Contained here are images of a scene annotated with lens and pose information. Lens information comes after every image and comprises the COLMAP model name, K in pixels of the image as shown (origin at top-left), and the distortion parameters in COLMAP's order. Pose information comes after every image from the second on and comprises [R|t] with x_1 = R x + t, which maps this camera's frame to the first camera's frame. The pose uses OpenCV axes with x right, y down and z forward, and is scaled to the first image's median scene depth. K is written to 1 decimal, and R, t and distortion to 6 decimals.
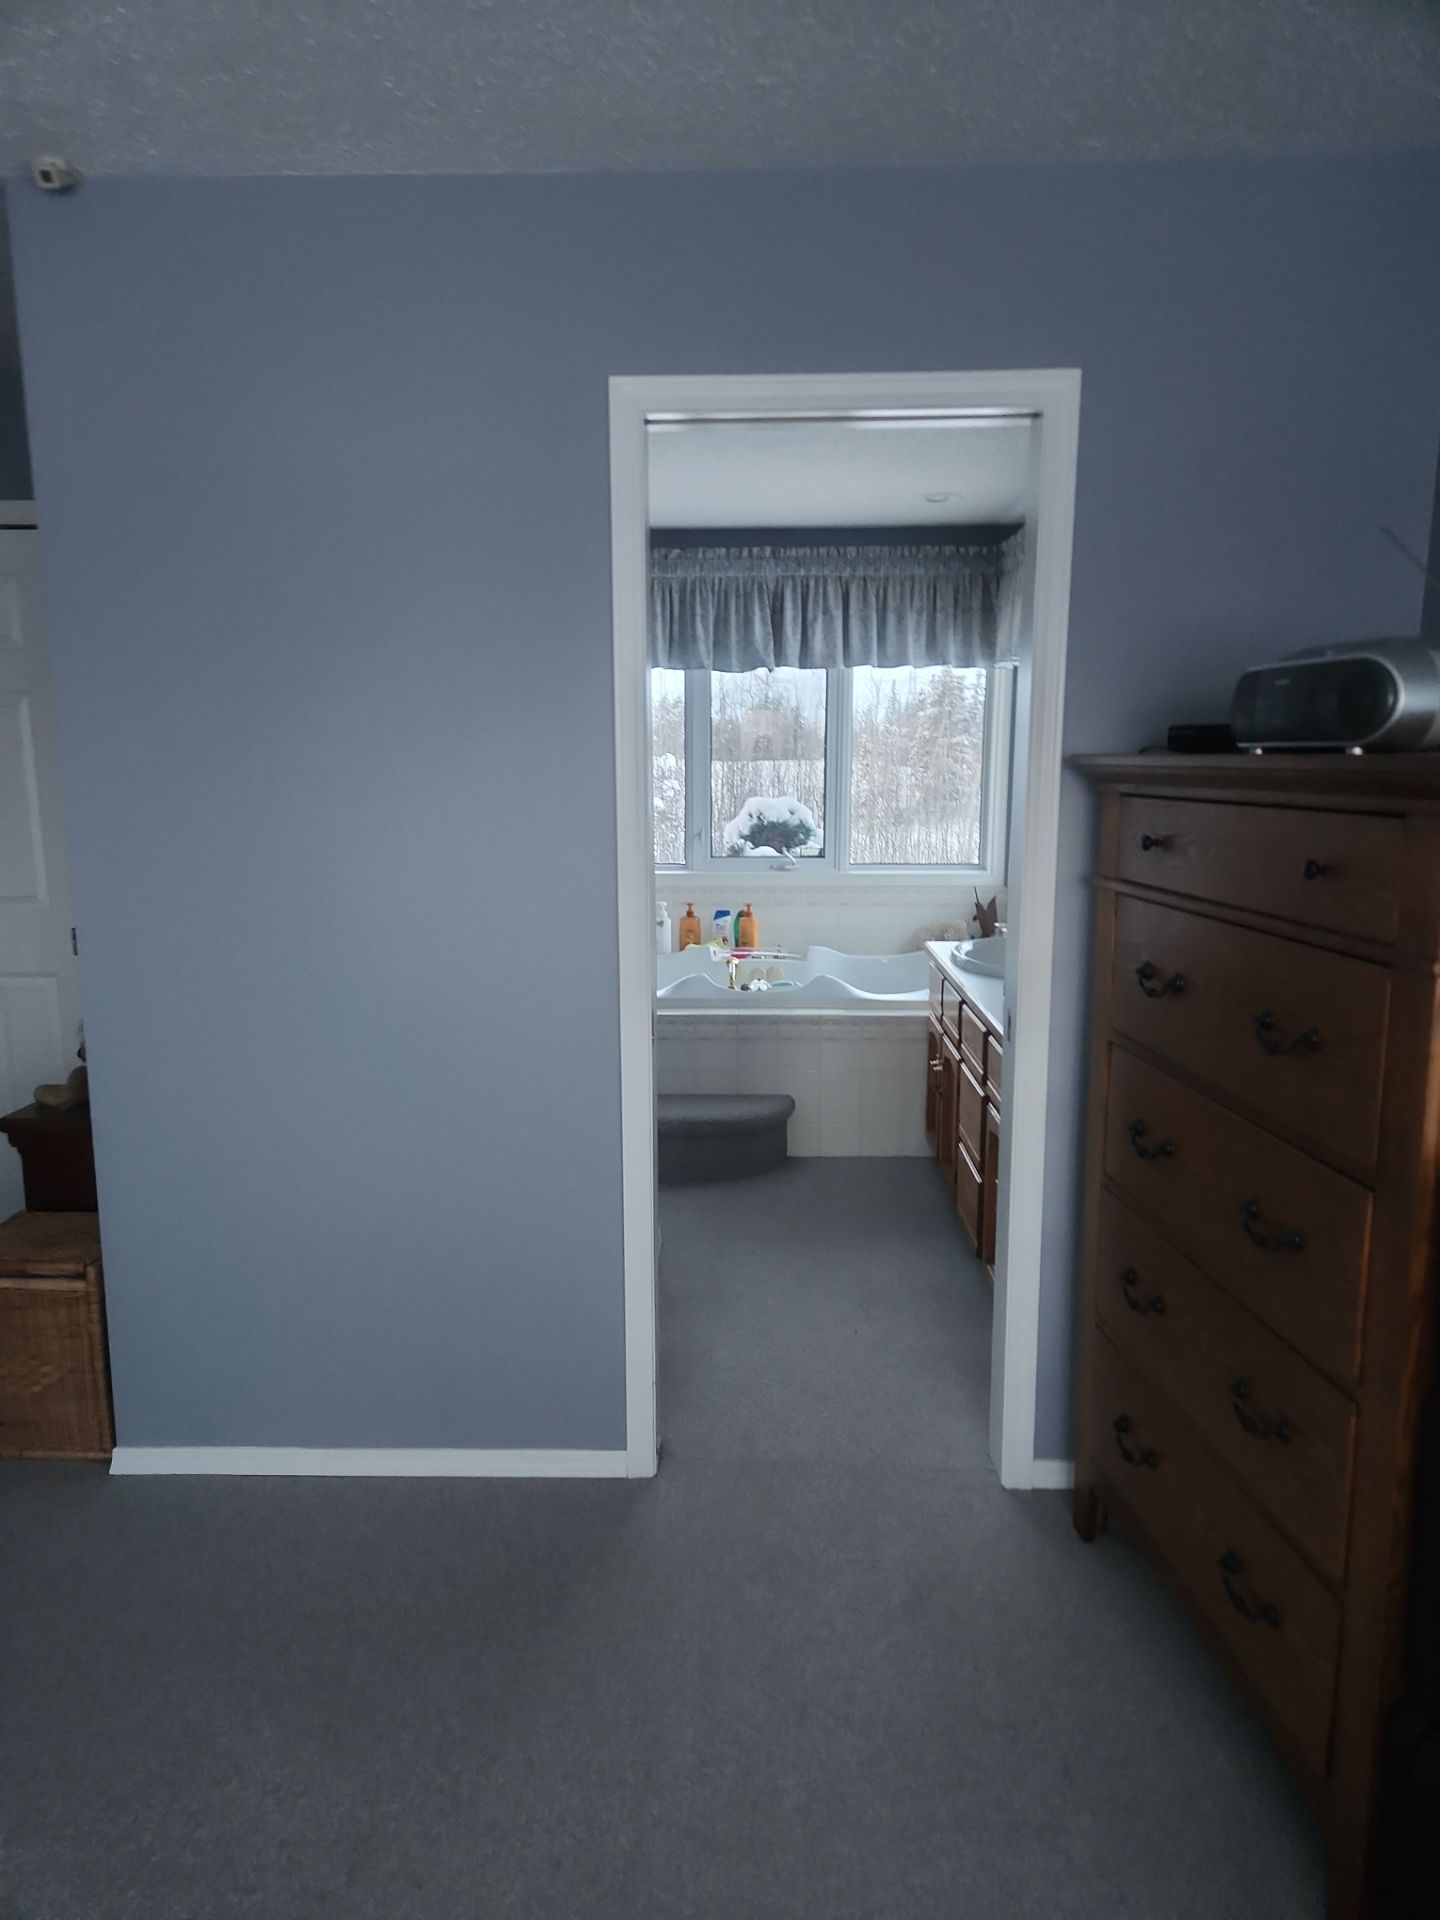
lens RADIAL K [[1280.1, 0, 673.8], [0, 1280.1, 969.0], [0, 0, 1]] dist [0.004697, 0.000631]
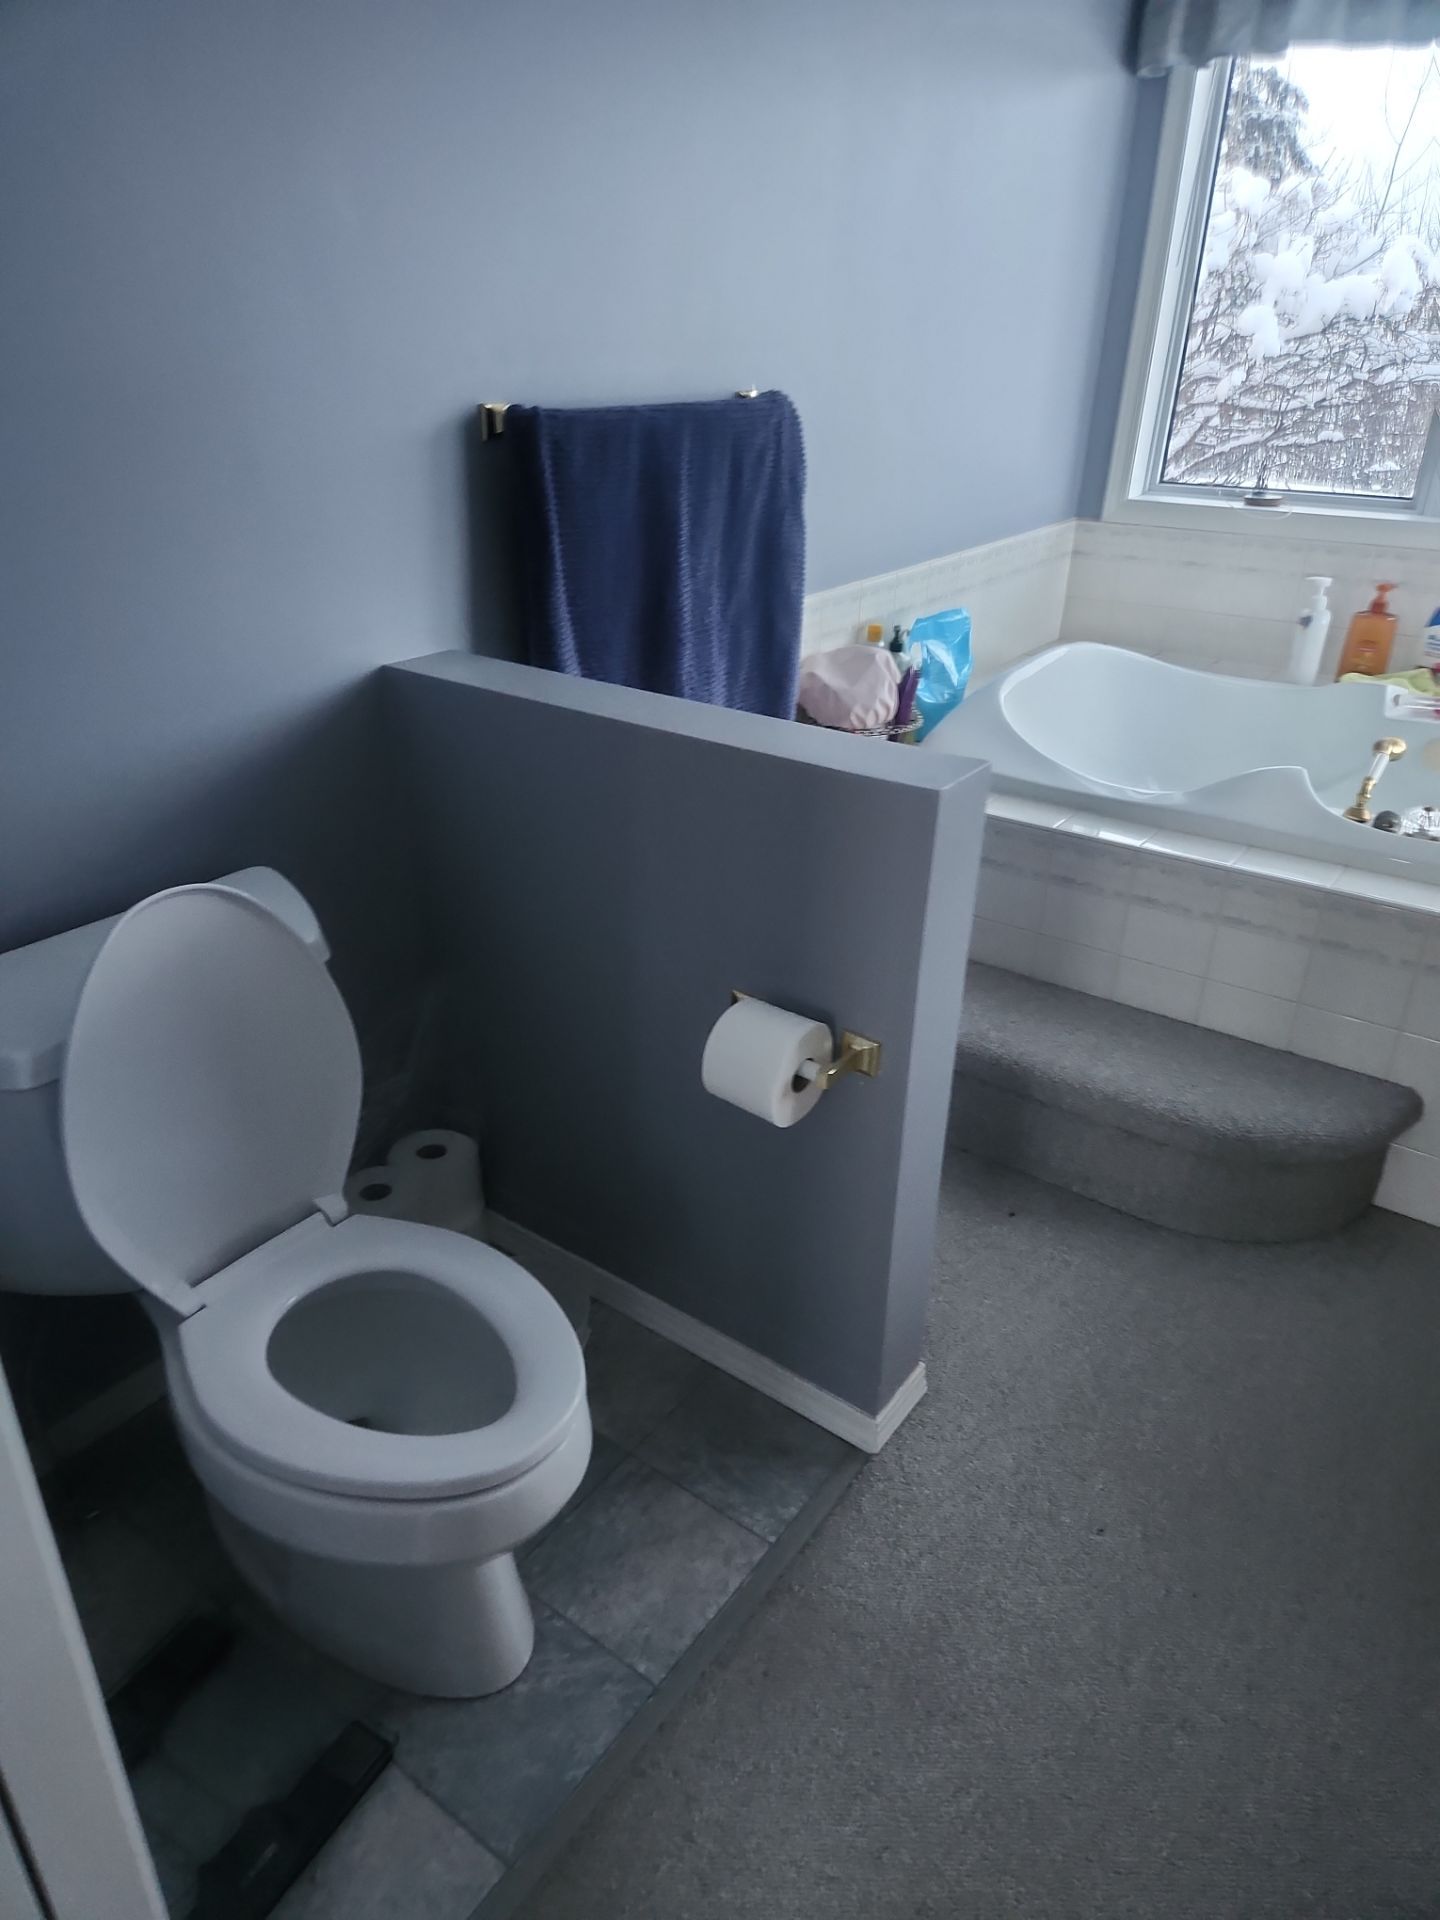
lens RADIAL K [[1280.1, 0, 673.8], [0, 1280.1, 969.0], [0, 0, 1]] dist [0.004697, 0.000631]
pose [[0.830999, 0.266973, -0.488023, 0.068693], [-0.105289, 0.936936, 0.333266, -0.050247], [0.546219, -0.225560, 0.806702, 0.424151]]
